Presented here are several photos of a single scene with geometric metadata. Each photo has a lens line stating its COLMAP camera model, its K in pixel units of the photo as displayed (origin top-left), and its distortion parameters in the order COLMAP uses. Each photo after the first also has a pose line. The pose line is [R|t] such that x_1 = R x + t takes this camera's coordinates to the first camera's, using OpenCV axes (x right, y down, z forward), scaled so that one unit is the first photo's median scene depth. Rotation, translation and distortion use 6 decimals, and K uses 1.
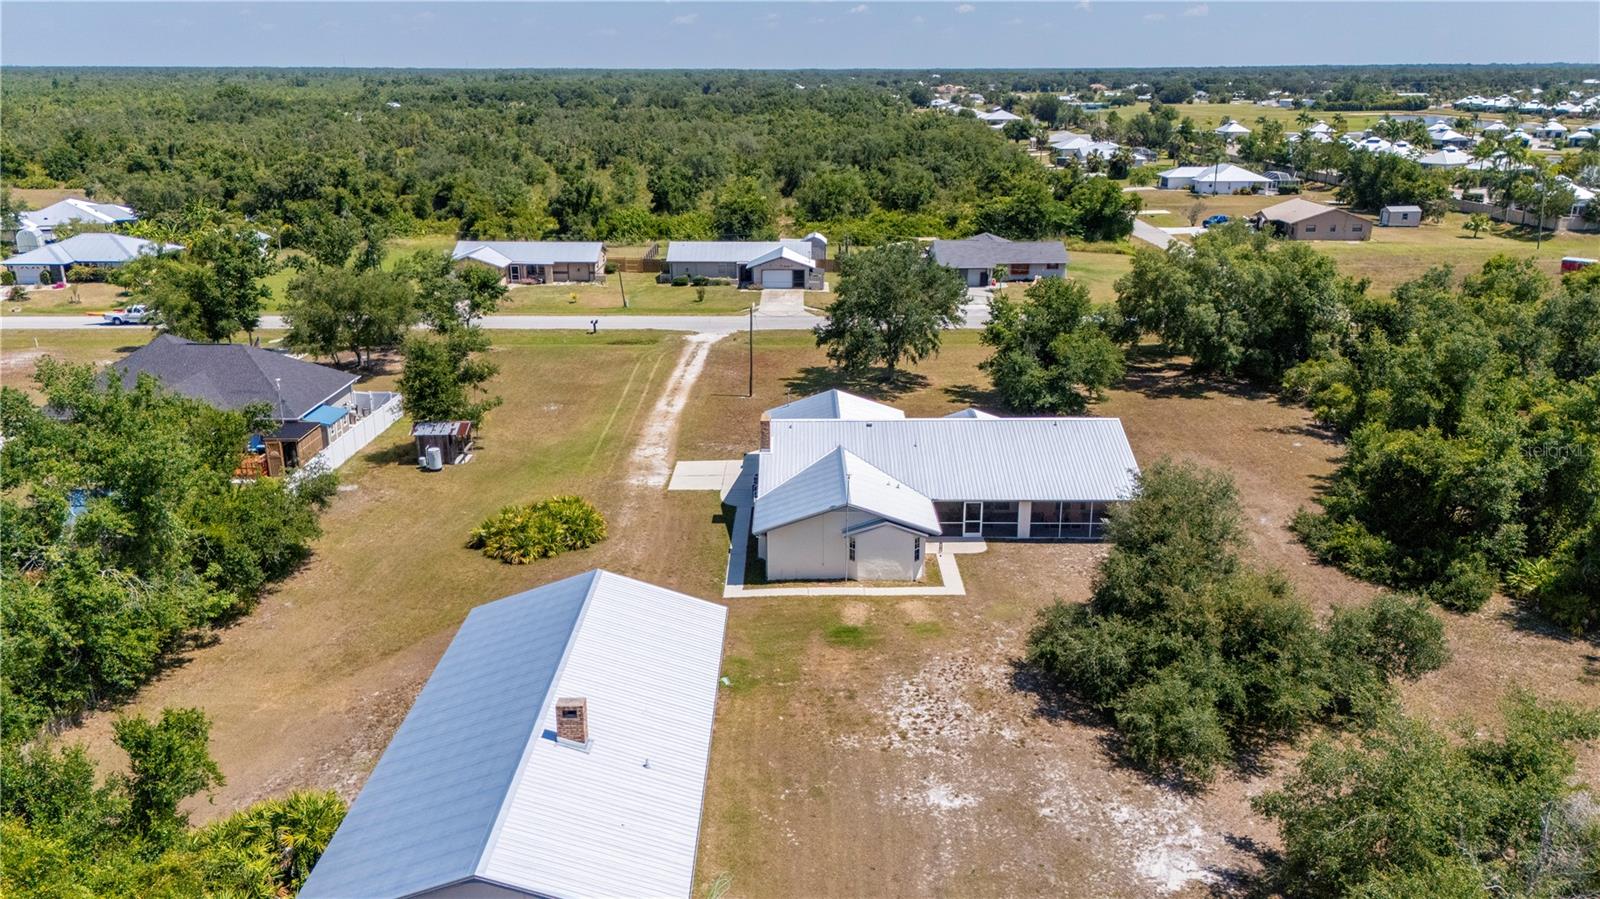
lens RADIAL K [[1170.8, 0, 802.3], [0, 1170.8, 451.8], [0, 0, 1]] dist [0.075448, -0.076627]
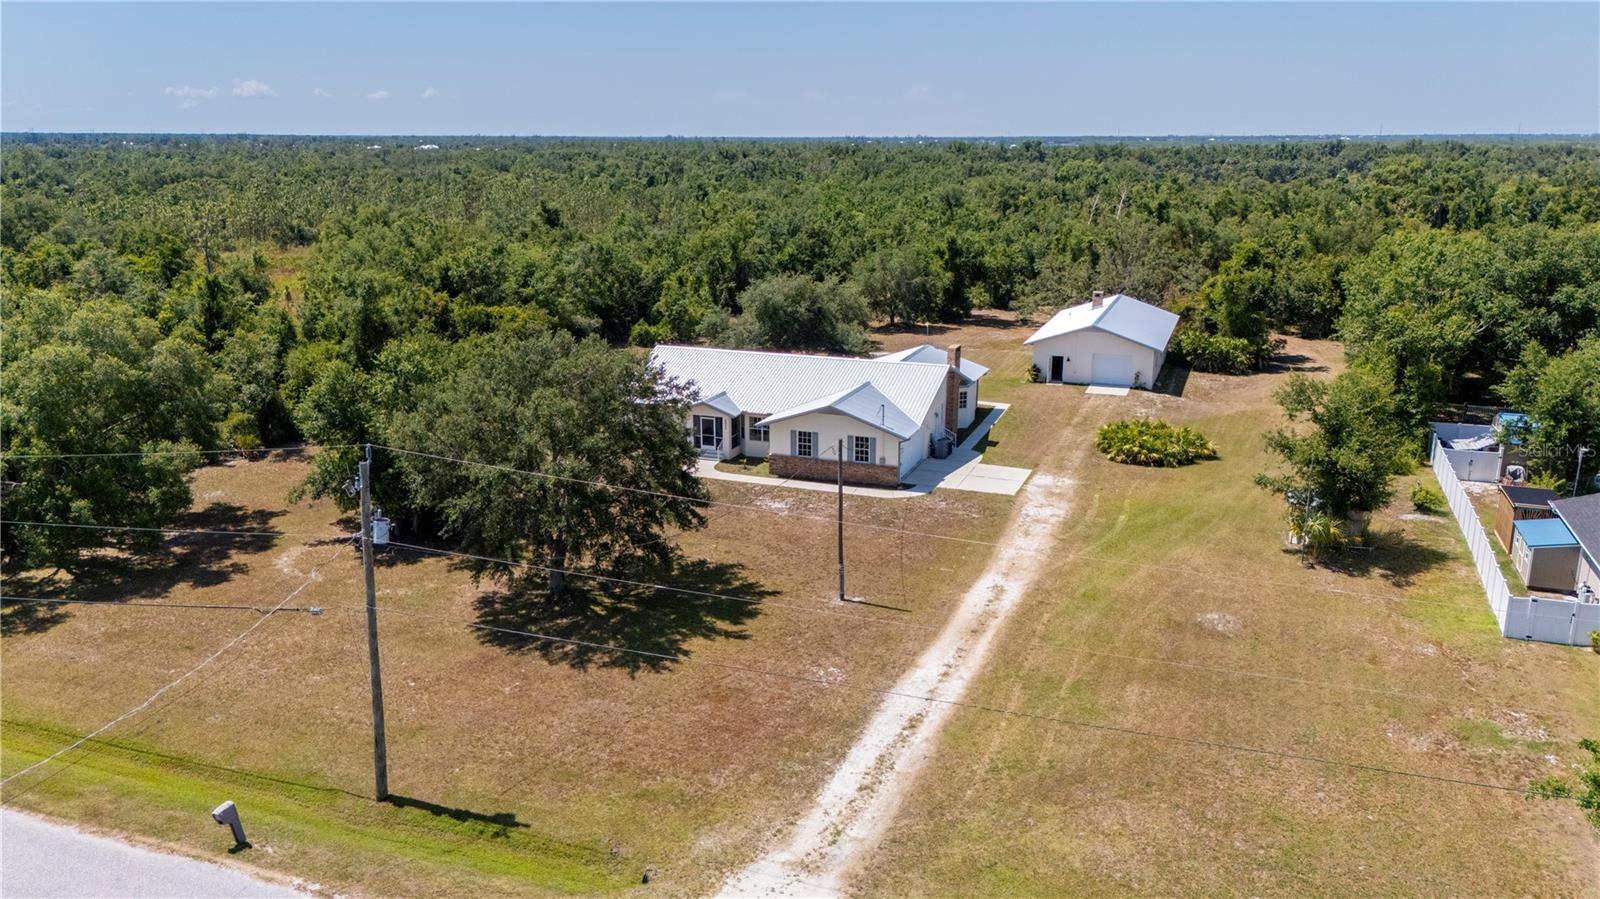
lens RADIAL K [[1193.6, 0, 793.8], [0, 1193.6, 449.2], [0, 0, 1]] dist [0.070700, -0.070221]
pose [[-0.933816, -0.088500, 0.346634, -0.244677], [0.110055, 0.850869, 0.513722, -0.460713], [-0.340405, 0.517870, -0.784815, 1.651324]]
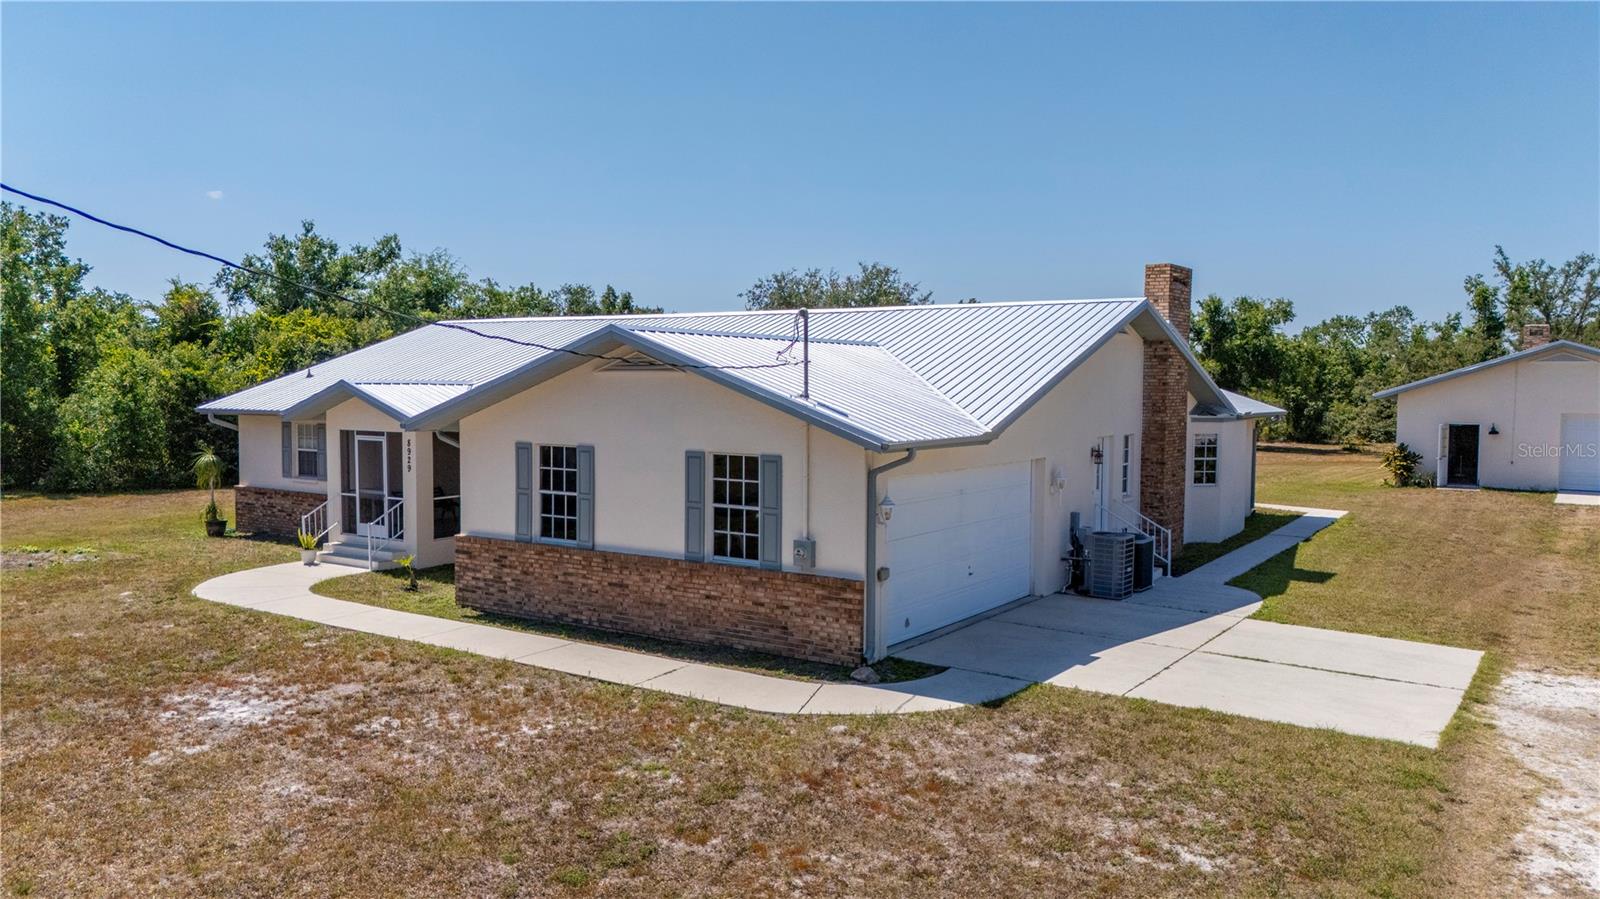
lens RADIAL K [[1170.8, 0, 802.3], [0, 1170.8, 451.8], [0, 0, 1]] dist [0.075448, -0.076627]
pose [[-0.827805, -0.037465, 0.559764, -0.120080], [0.164603, 0.937636, 0.306178, -0.089484], [-0.536325, 0.345594, -0.770013, 1.117204]]
